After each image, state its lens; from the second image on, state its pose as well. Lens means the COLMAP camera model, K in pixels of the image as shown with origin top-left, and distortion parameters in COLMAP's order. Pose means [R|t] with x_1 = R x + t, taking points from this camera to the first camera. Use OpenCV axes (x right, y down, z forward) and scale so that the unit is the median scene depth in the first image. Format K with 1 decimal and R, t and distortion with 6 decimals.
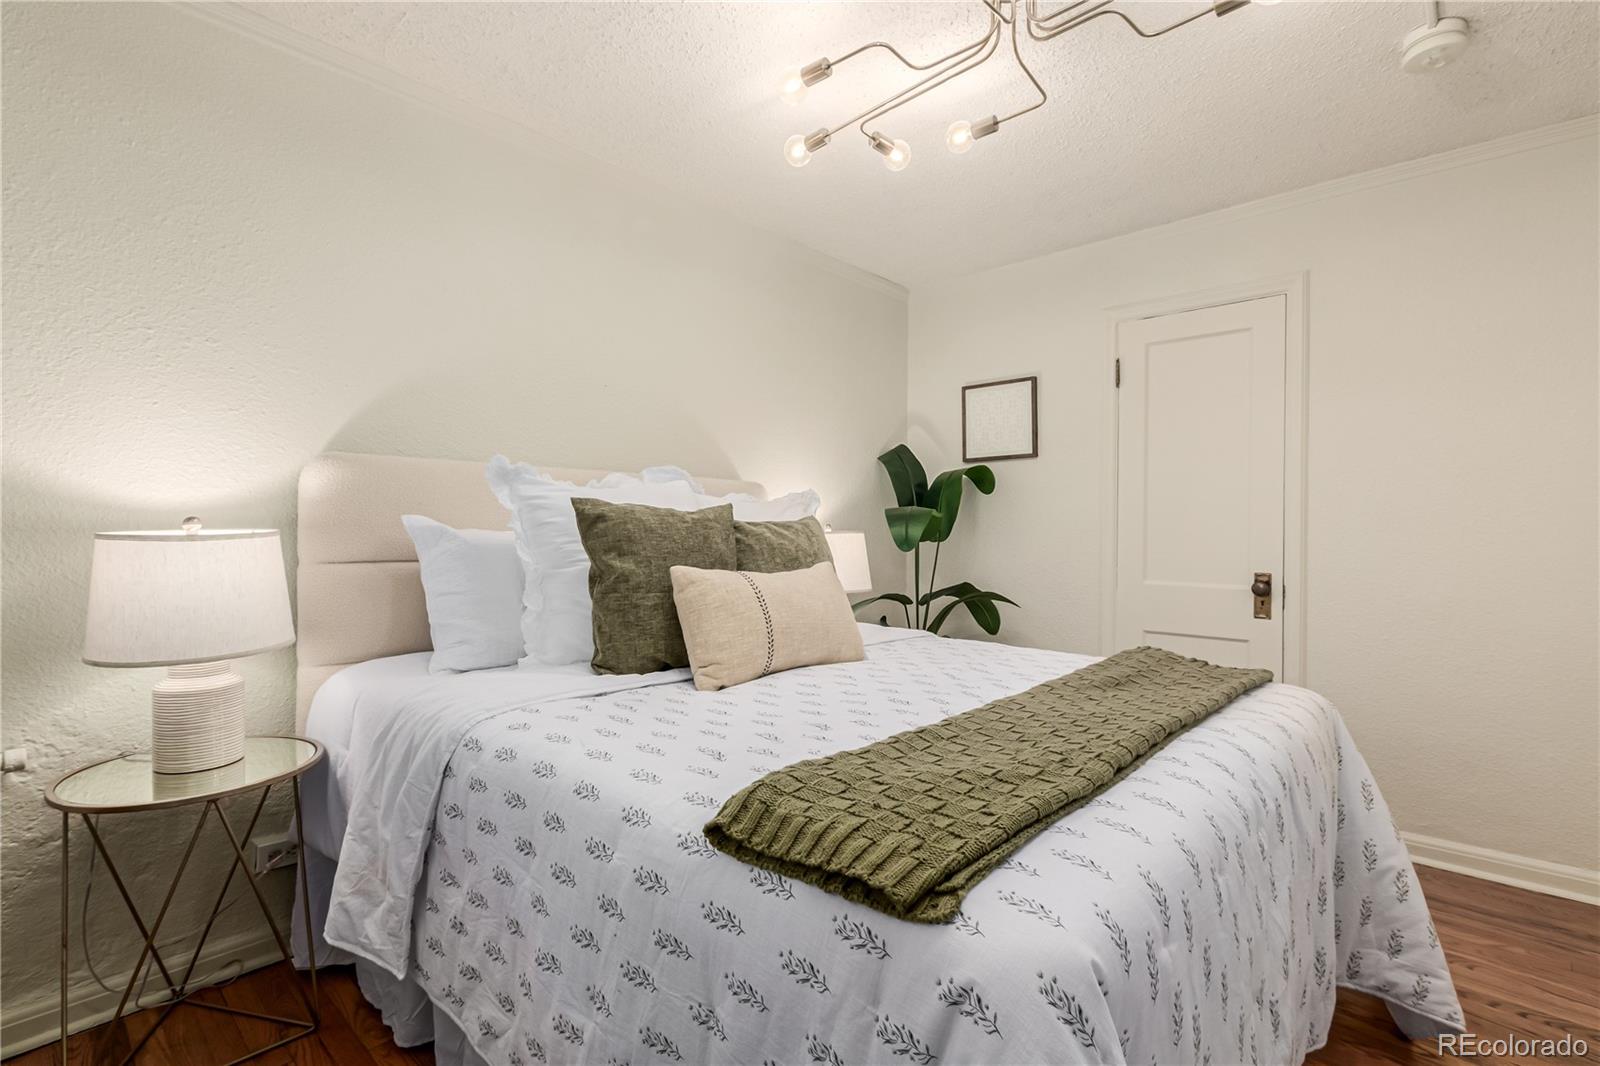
lens RADIAL K [[740.1, 0, 828.0], [0, 740.1, 526.8], [0, 0, 1]] dist [0.003307, -0.002447]
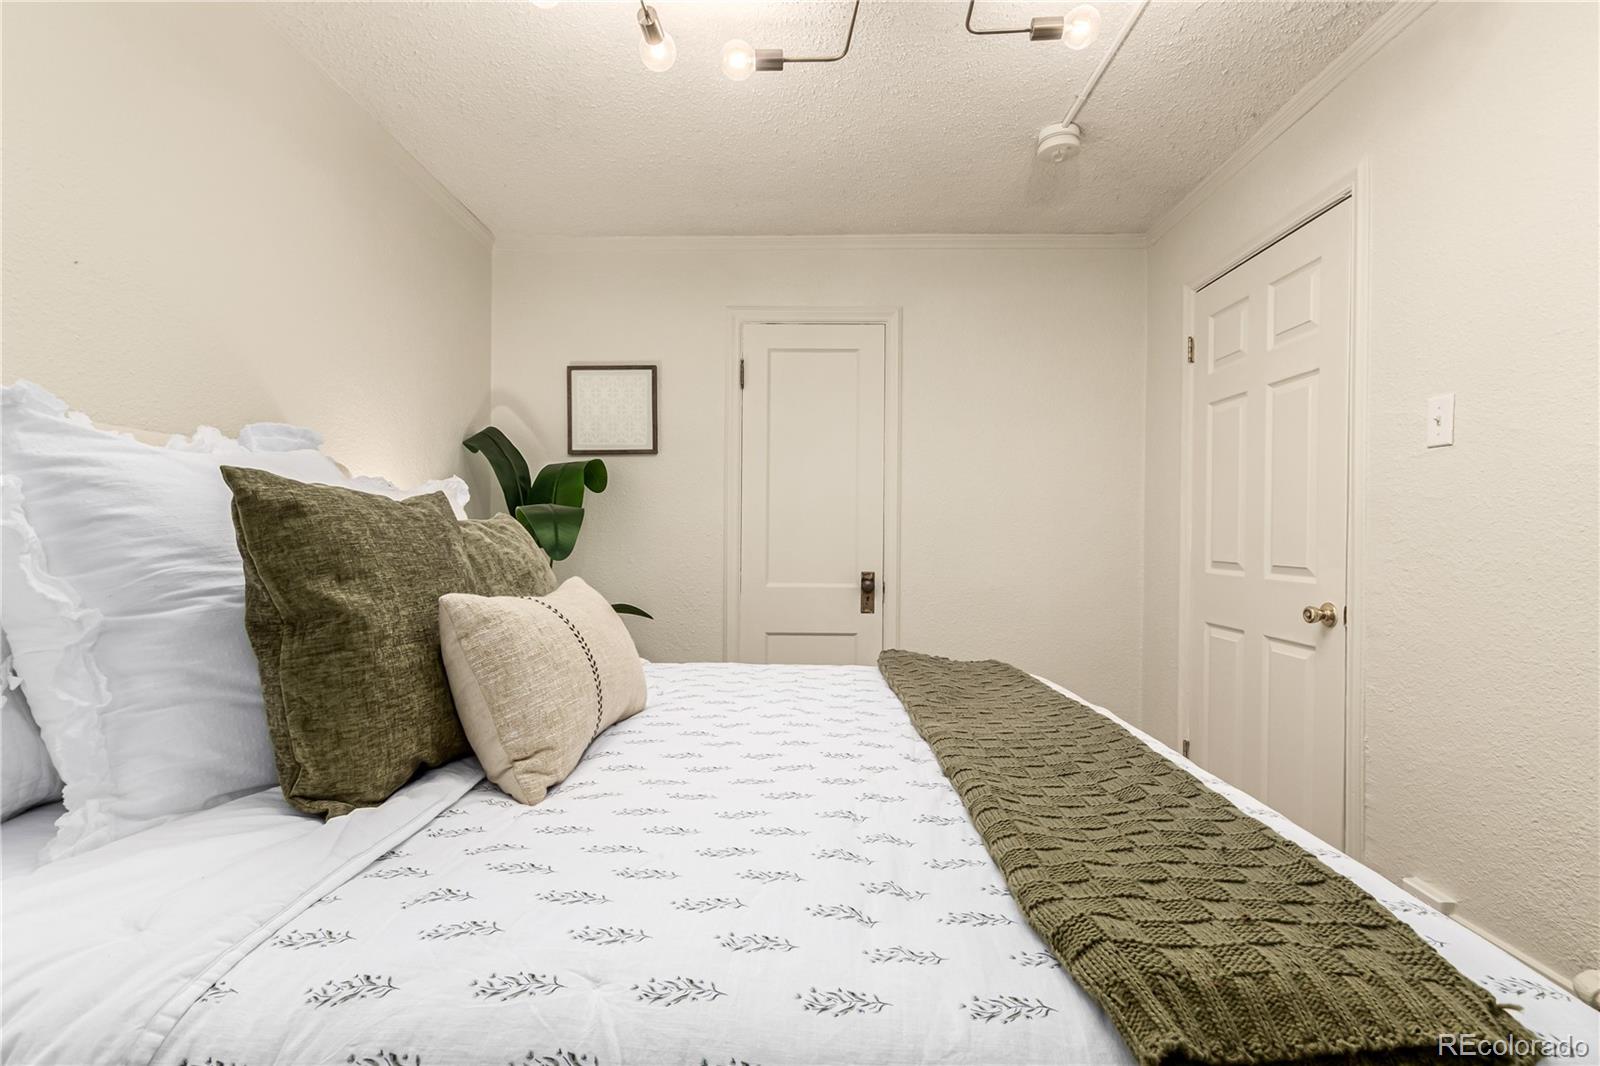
lens RADIAL K [[740.1, 0, 787.1], [0, 740.1, 536.8], [0, 0, 1]] dist [0.003307, -0.002447]
pose [[0.764221, -0.003407, 0.644946, -0.353381], [-0.001658, 0.999972, 0.007247, 0.002892], [-0.644953, -0.006608, 0.764194, 0.361759]]
